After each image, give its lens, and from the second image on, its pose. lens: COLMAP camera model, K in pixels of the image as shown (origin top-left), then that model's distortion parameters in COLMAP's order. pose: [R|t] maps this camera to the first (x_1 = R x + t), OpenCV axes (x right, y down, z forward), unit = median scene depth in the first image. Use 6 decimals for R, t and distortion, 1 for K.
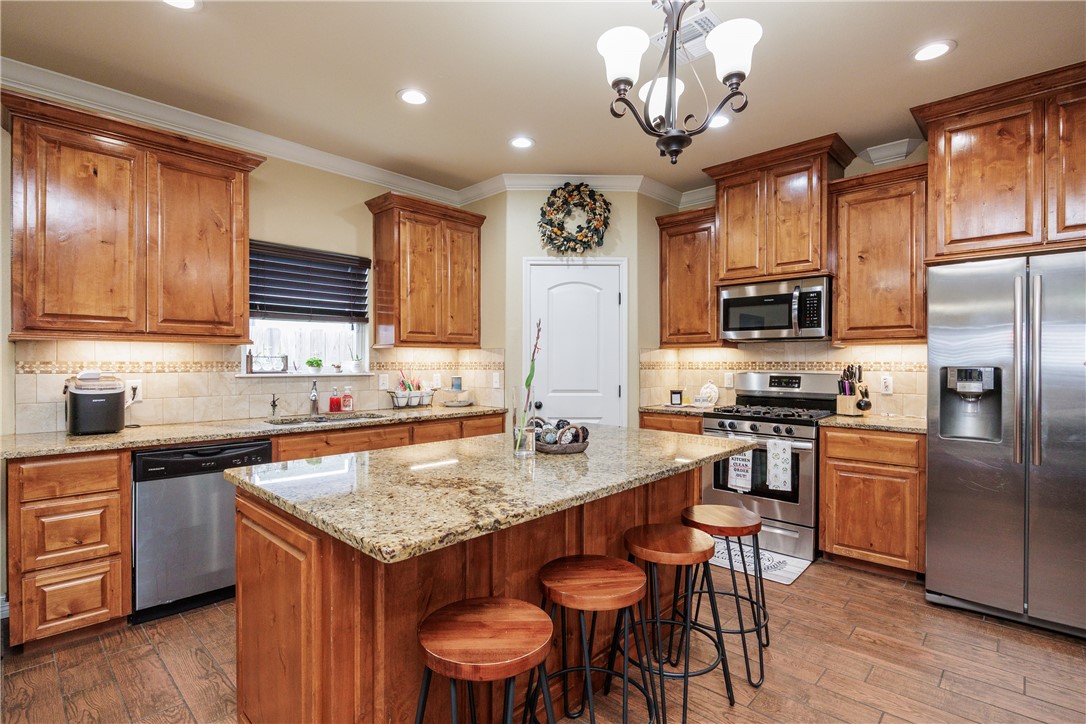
lens RADIAL K [[520.0, 0, 547.1], [0, 520.0, 364.6], [0, 0, 1]] dist [-0.009235, 0.000334]
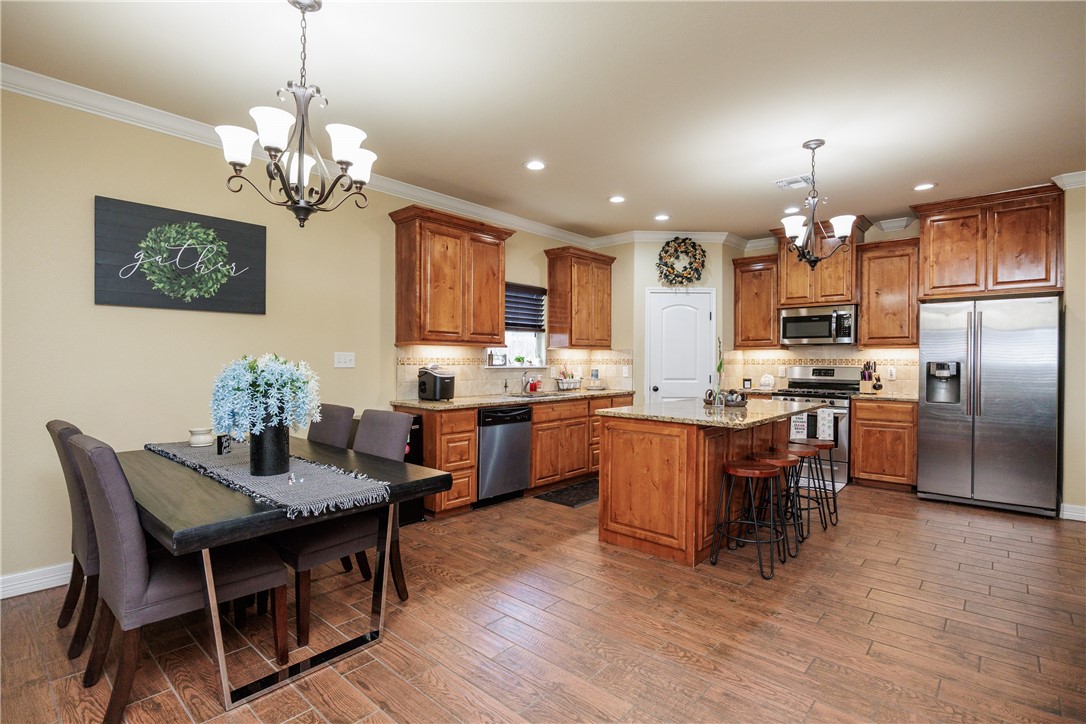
lens RADIAL K [[520.0, 0, 546.3], [0, 520.0, 366.9], [0, 0, 1]] dist [-0.009235, 0.000334]
pose [[0.999668, 0.001406, 0.025713, -0.419964], [-0.001615, 0.999966, 0.008128, 0.006515], [-0.025700, -0.008167, 0.999636, -0.527268]]
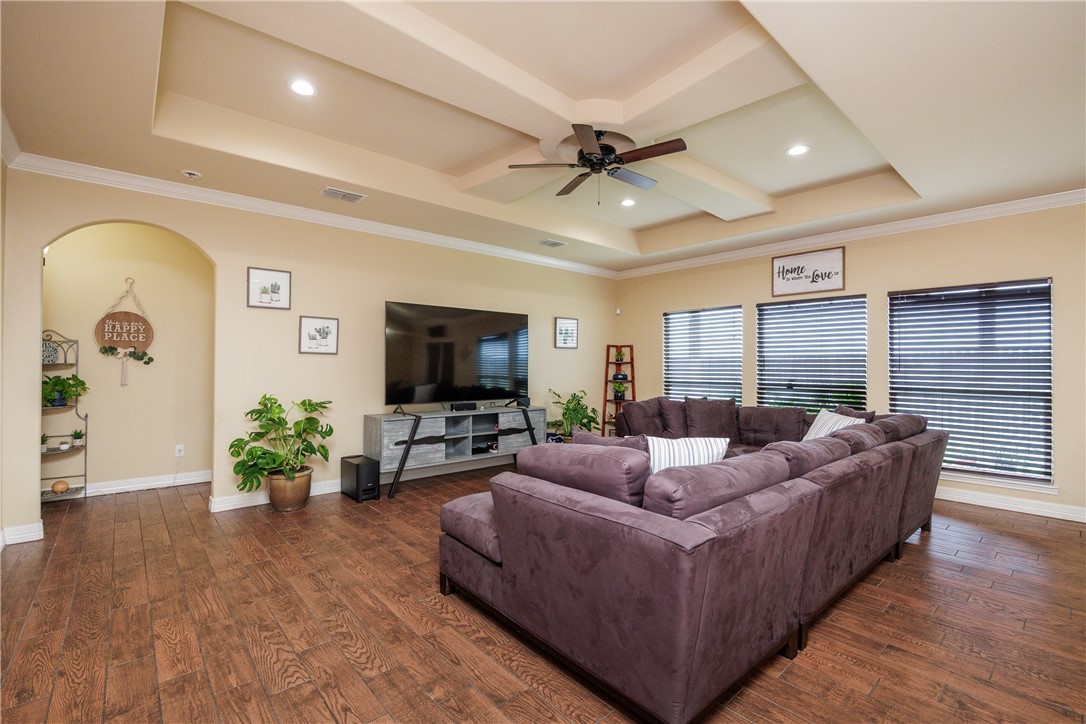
lens RADIAL K [[478.5, 0, 540.8], [0, 478.5, 364.9], [0, 0, 1]] dist [-0.014850, 0.000702]
pose [[-0.994997, -0.007419, 0.099631, 0.489077], [-0.007020, 0.999966, 0.004354, 0.001182], [-0.099660, 0.003632, -0.995015, 0.609426]]
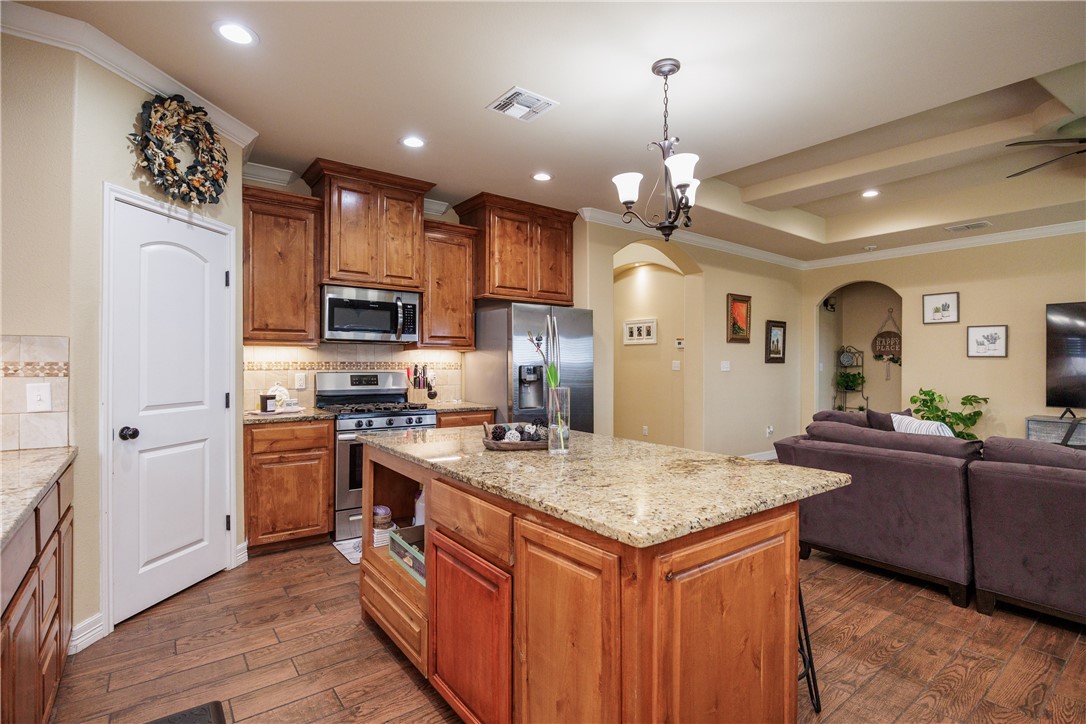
lens RADIAL K [[520.0, 0, 544.6], [0, 520.0, 361.1], [0, 0, 1]] dist [-0.009235, 0.000334]
pose [[0.166781, 0.001735, 0.985992, -0.617754], [0.001543, 0.999997, -0.002021, -0.005136], [-0.985993, 0.001859, 0.166777, 0.485314]]
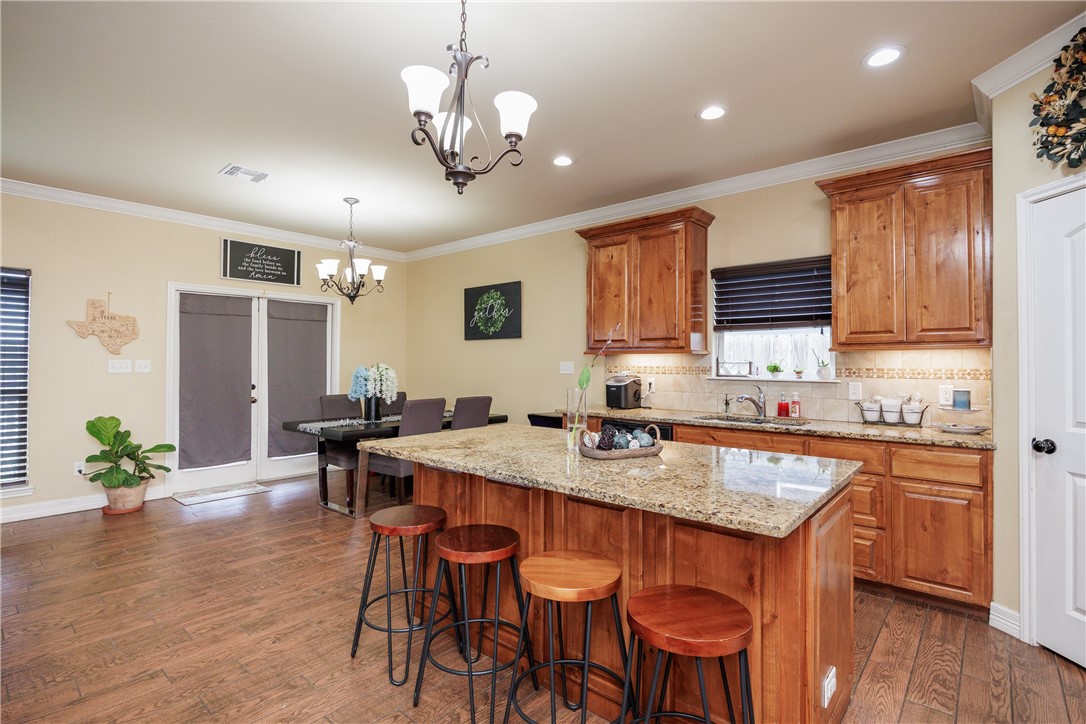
lens RADIAL K [[520.0, 0, 541.3], [0, 520.0, 356.9], [0, 0, 1]] dist [-0.009235, 0.000334]
pose [[0.035139, -0.016961, -0.999238, 0.608859], [-0.011176, 0.999787, -0.017363, -0.003347], [0.999320, 0.011777, 0.034942, 0.501374]]
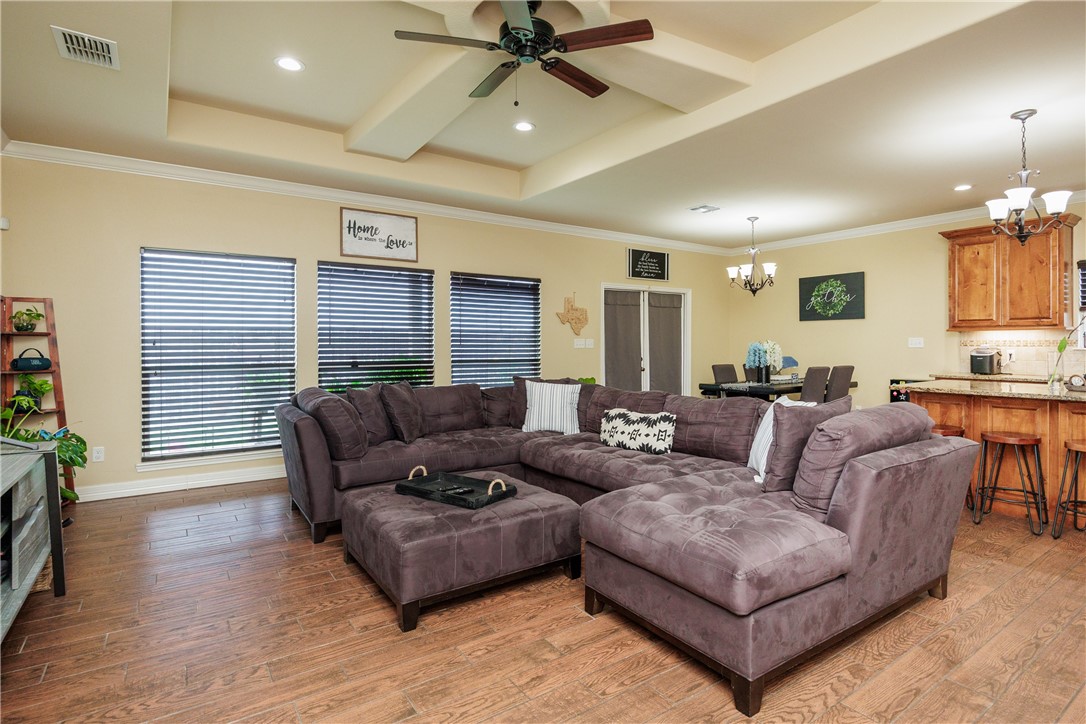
lens RADIAL K [[546.6, 0, 575.9], [0, 546.6, 349.0], [0, 0, 1]] dist [-0.003662, -0.000705]
pose [[-0.197886, 0.007838, -0.980194, 1.210376], [-0.005301, 0.999945, 0.009066, 0.012101], [0.980211, 0.006990, -0.197834, -0.138253]]
